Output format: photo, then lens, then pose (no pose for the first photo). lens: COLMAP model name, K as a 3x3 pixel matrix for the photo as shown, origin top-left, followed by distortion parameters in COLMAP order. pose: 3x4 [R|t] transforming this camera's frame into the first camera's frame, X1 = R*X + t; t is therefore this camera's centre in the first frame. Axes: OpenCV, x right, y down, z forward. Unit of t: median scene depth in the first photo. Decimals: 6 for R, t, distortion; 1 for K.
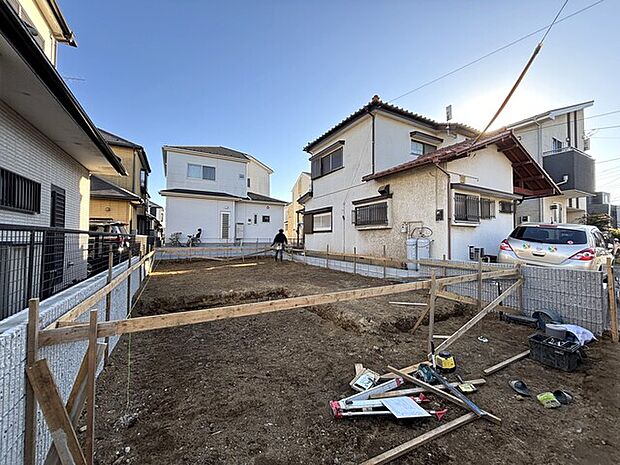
lens RADIAL K [[251.8, 0, 309.8], [0, 251.8, 229.2], [0, 0, 1]] dist [-0.000504, 0.000058]
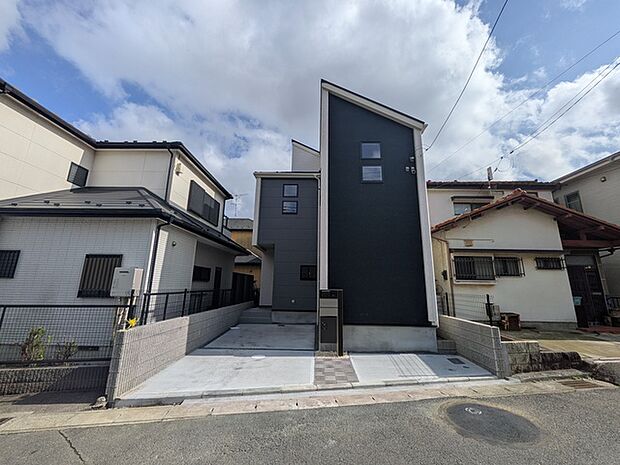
lens RADIAL K [[246.2, 0, 313.2], [0, 246.2, 232.5], [0, 0, 1]] dist [0.000317, 0.000074]
pose [[0.864961, -0.099531, -0.491870, 0.465168], [0.008648, 0.982945, -0.183694, -0.037095], [0.501765, 0.154634, 0.851070, -0.267134]]
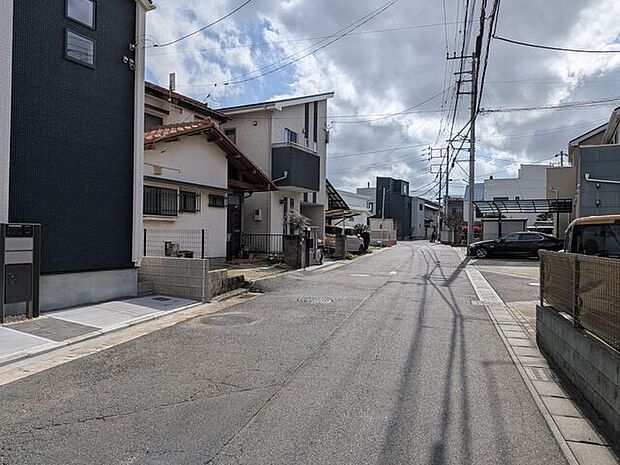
lens RADIAL K [[446.7, 0, 314.1], [0, 446.7, 230.2], [0, 0, 1]] dist [0.054246, -0.069512]
pose [[0.821497, 0.010755, 0.570111, 0.114070], [-0.030062, 0.999249, 0.024468, -0.028807], [-0.569419, -0.037239, 0.821203, -0.593354]]
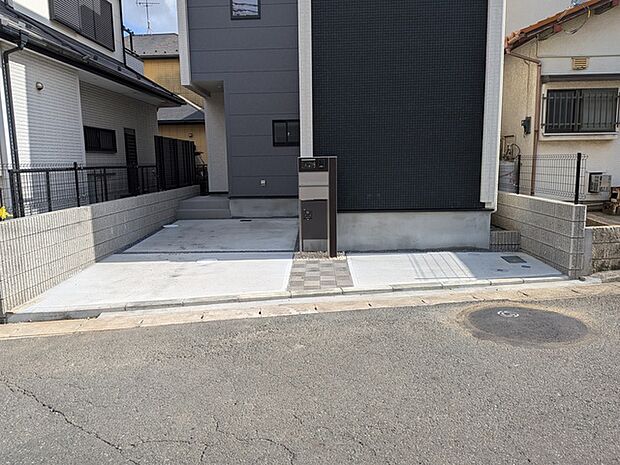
lens RADIAL K [[446.7, 0, 297.6], [0, 446.7, 226.0], [0, 0, 1]] dist [0.054246, -0.069512]
pose [[0.847803, 0.053235, -0.527633, 0.526643], [0.043393, 0.984649, 0.169067, -0.019042], [0.528534, -0.166231, 0.832478, -0.288062]]
